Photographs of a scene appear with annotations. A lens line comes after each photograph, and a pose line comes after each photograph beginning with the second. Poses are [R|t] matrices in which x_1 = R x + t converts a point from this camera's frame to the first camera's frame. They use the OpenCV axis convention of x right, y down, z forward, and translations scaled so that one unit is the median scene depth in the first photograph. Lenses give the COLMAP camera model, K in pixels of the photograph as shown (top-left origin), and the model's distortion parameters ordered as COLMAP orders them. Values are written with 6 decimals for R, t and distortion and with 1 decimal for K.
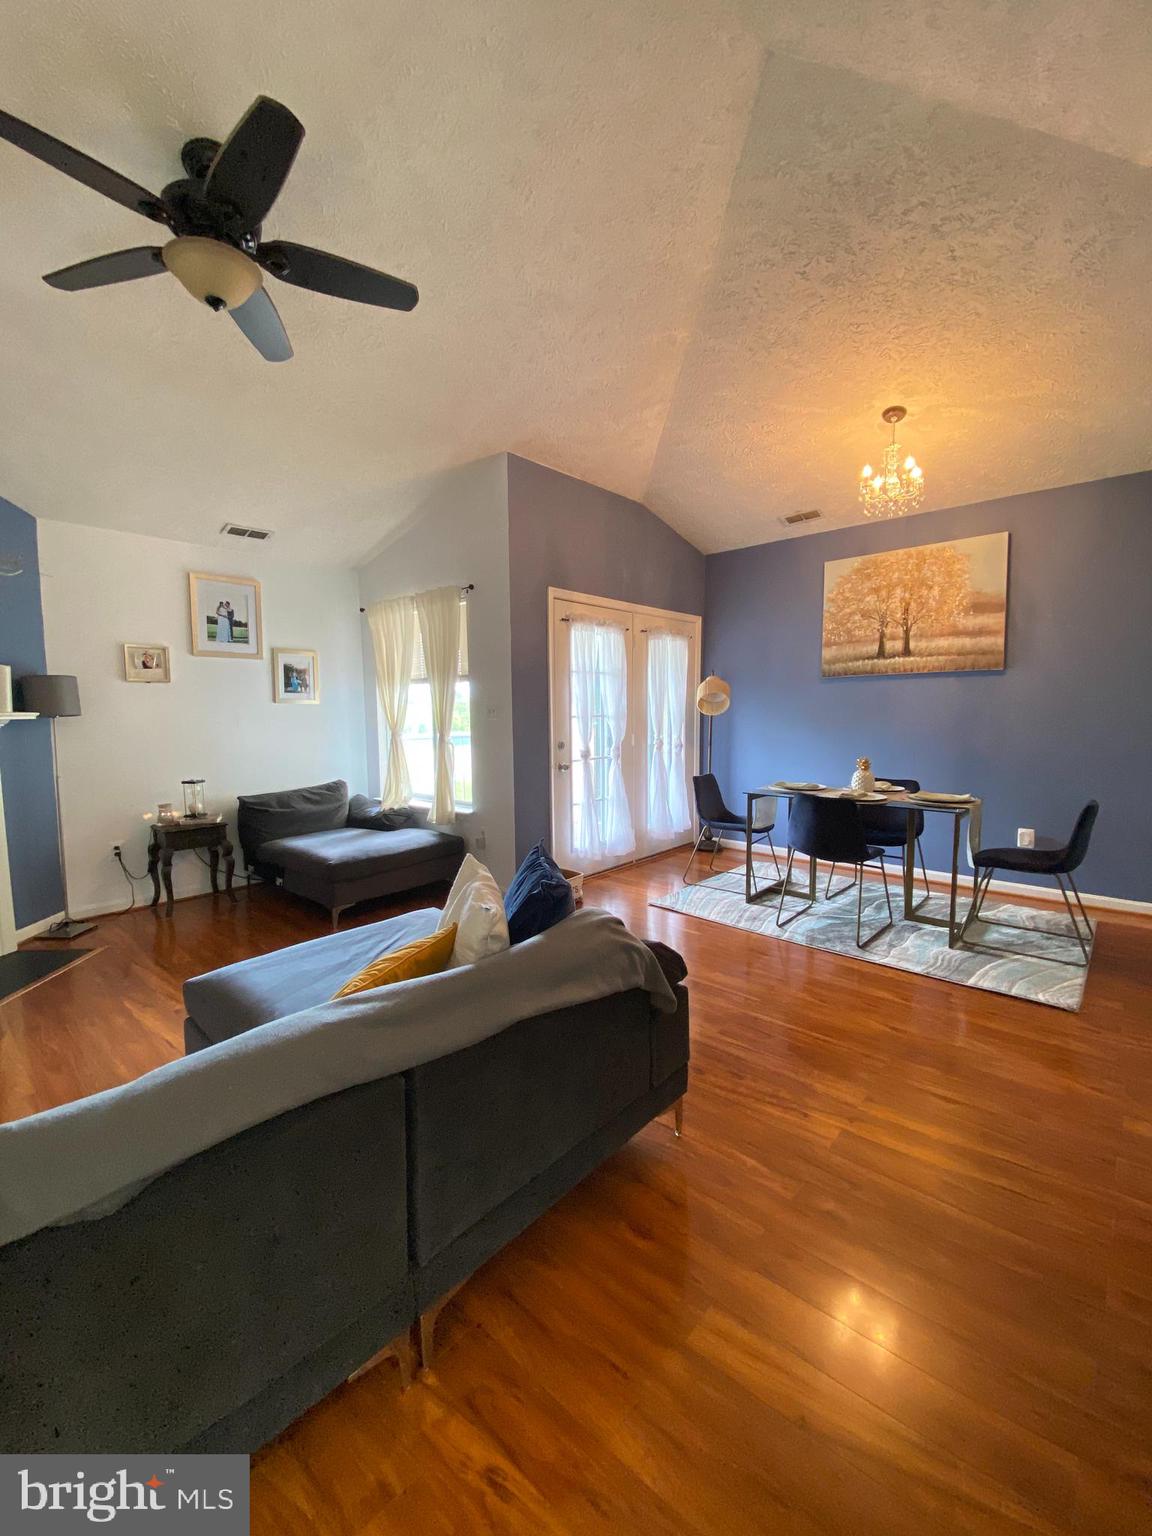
lens RADIAL K [[622.9, 0, 571.2], [0, 622.9, 763.8], [0, 0, 1]] dist [0.015660, -0.016919]
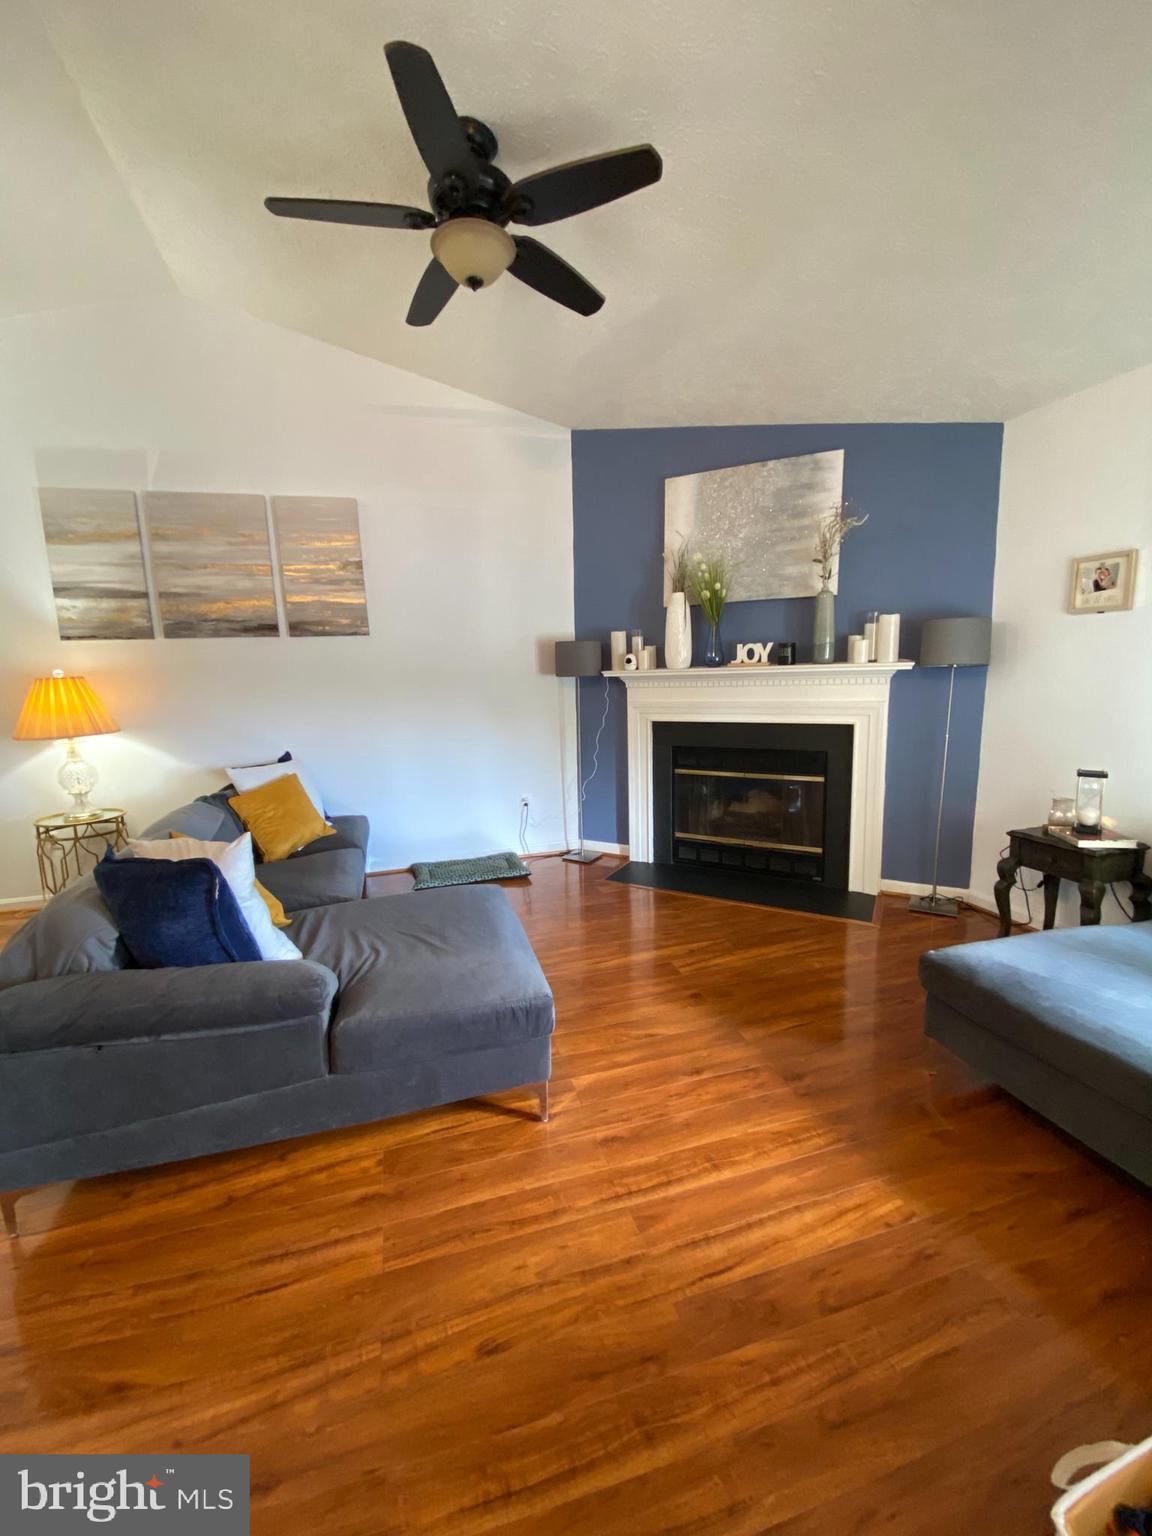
lens RADIAL K [[617.9, 0, 576.0], [0, 617.9, 768.0], [0, 0, 1]] dist [0.017394, -0.023608]
pose [[-0.516809, 0.150249, -0.842813, 0.154179], [-0.048071, 0.977832, 0.203796, -0.071139], [0.854750, 0.145839, -0.498130, 0.815466]]
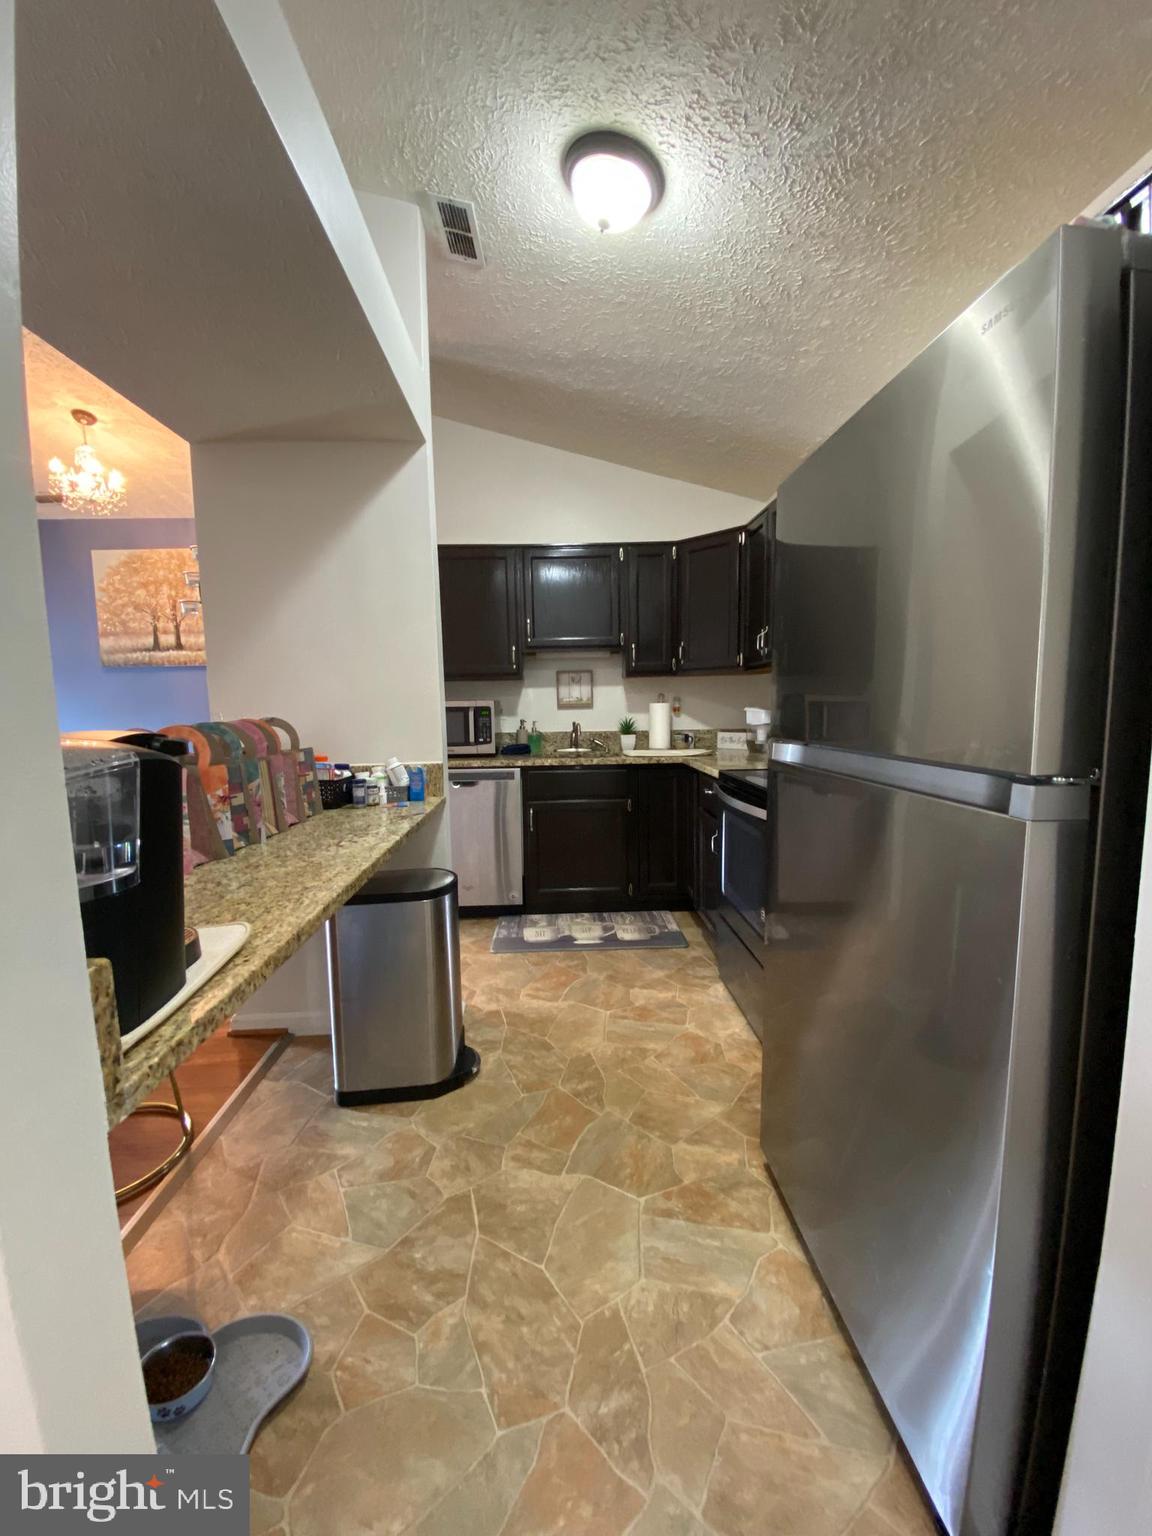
lens RADIAL K [[622.9, 0, 571.2], [0, 622.9, 763.8], [0, 0, 1]] dist [0.015660, -0.016919]
pose [[0.715928, -0.076377, 0.693984, 0.264701], [0.072244, 0.996767, 0.035172, 0.035828], [-0.694426, 0.024956, 0.719131, -0.247644]]
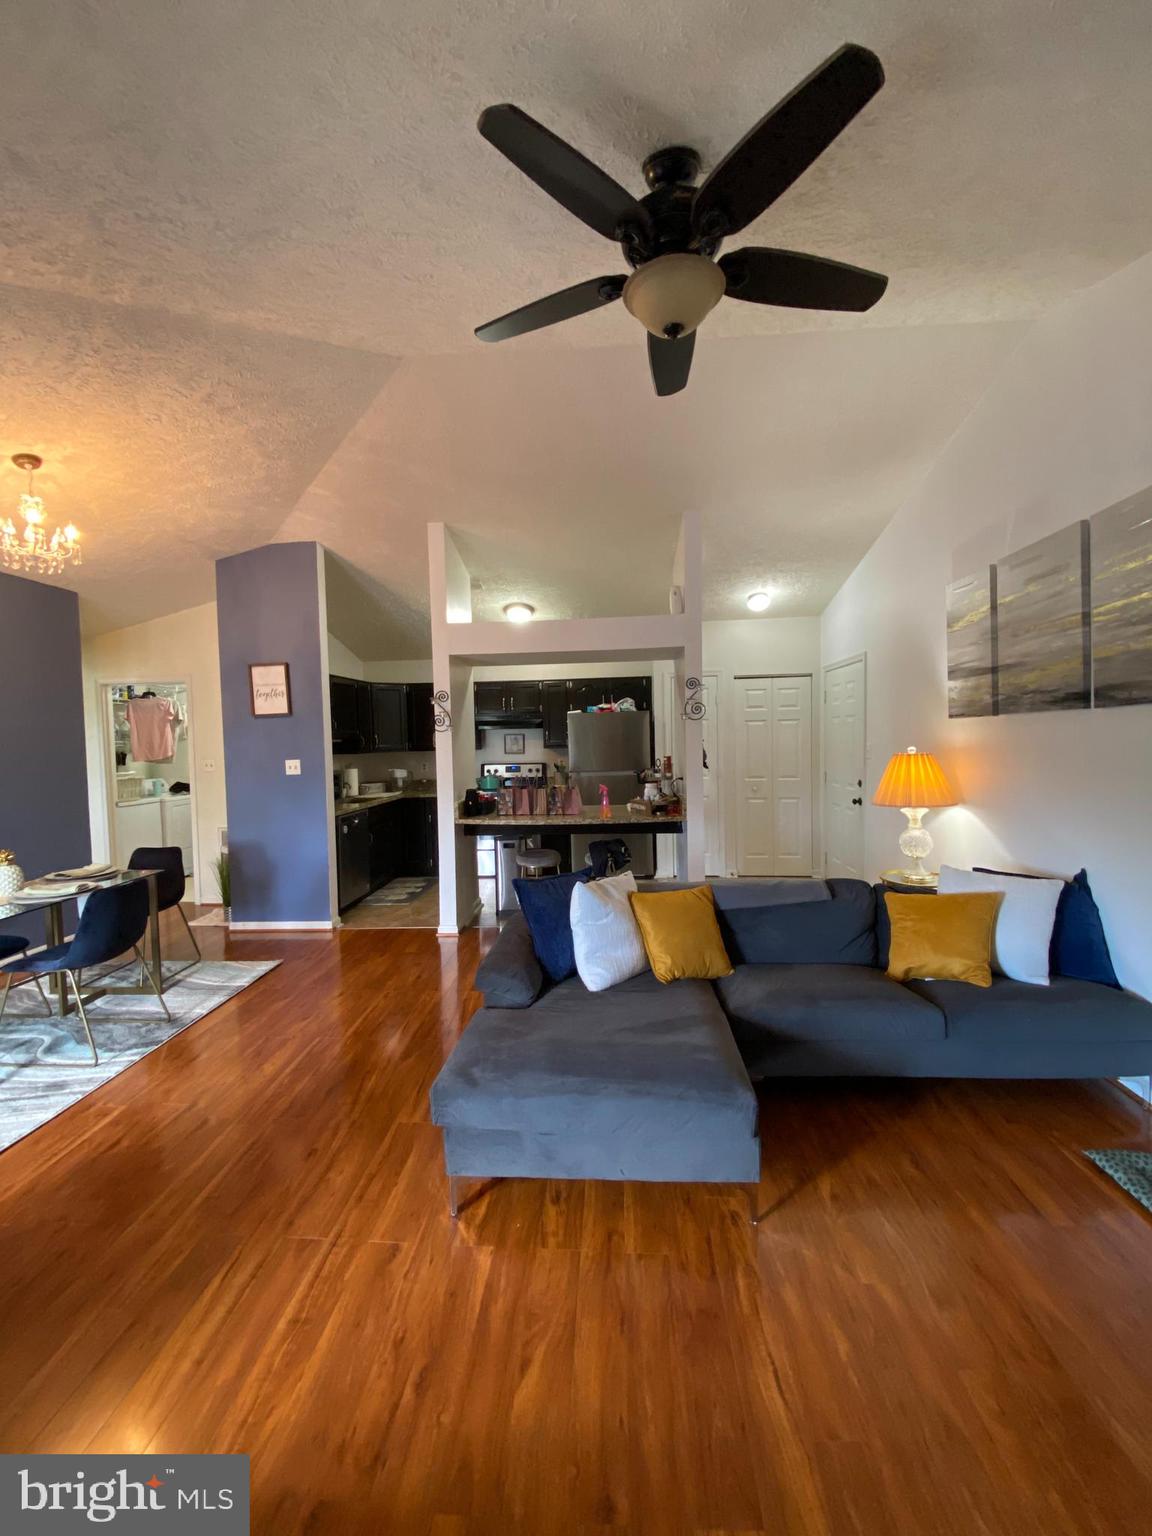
lens RADIAL K [[622.9, 0, 571.2], [0, 622.9, 763.8], [0, 0, 1]] dist [0.015660, -0.016919]
pose [[-0.618025, -0.008041, 0.786118, -0.540481], [0.099402, 0.991123, 0.088284, -0.104420], [-0.779849, 0.132704, -0.611739, 0.790613]]
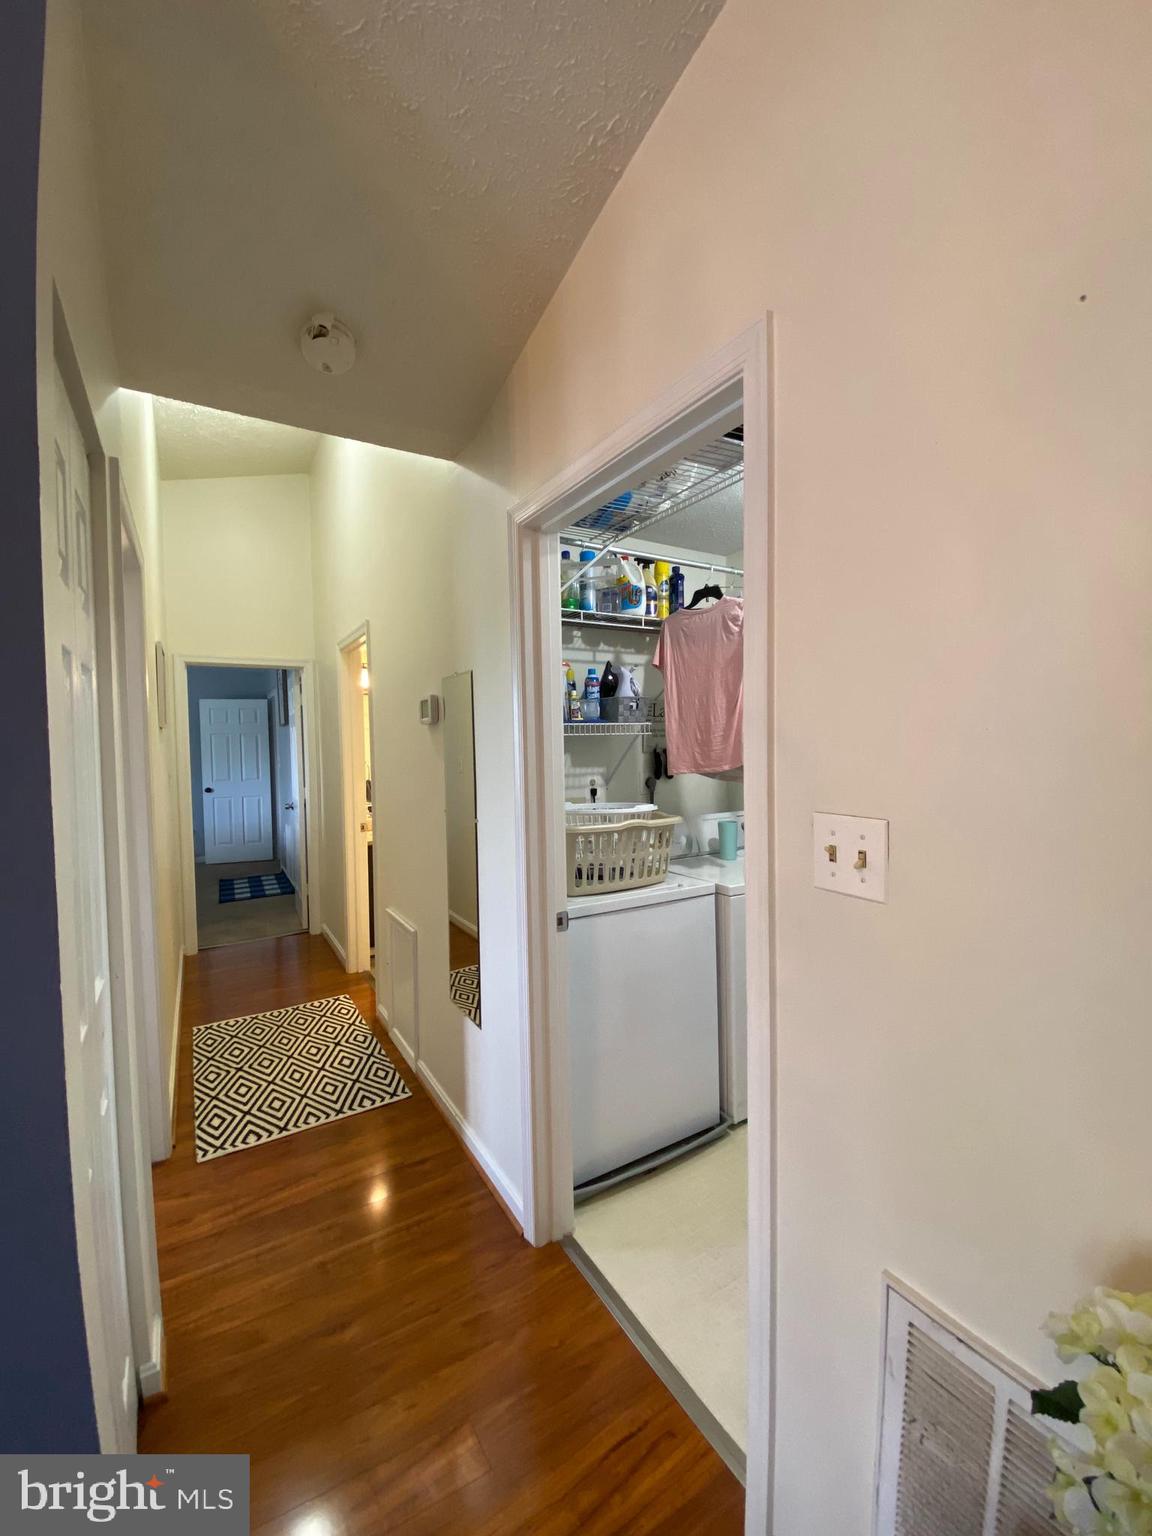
lens RADIAL K [[622.9, 0, 571.2], [0, 622.9, 763.8], [0, 0, 1]] dist [0.015660, -0.016919]
pose [[0.282440, -0.031671, 0.958762, 0.738950], [0.096939, 0.995281, 0.004320, -0.102099], [-0.954374, 0.091721, 0.284177, 0.606245]]
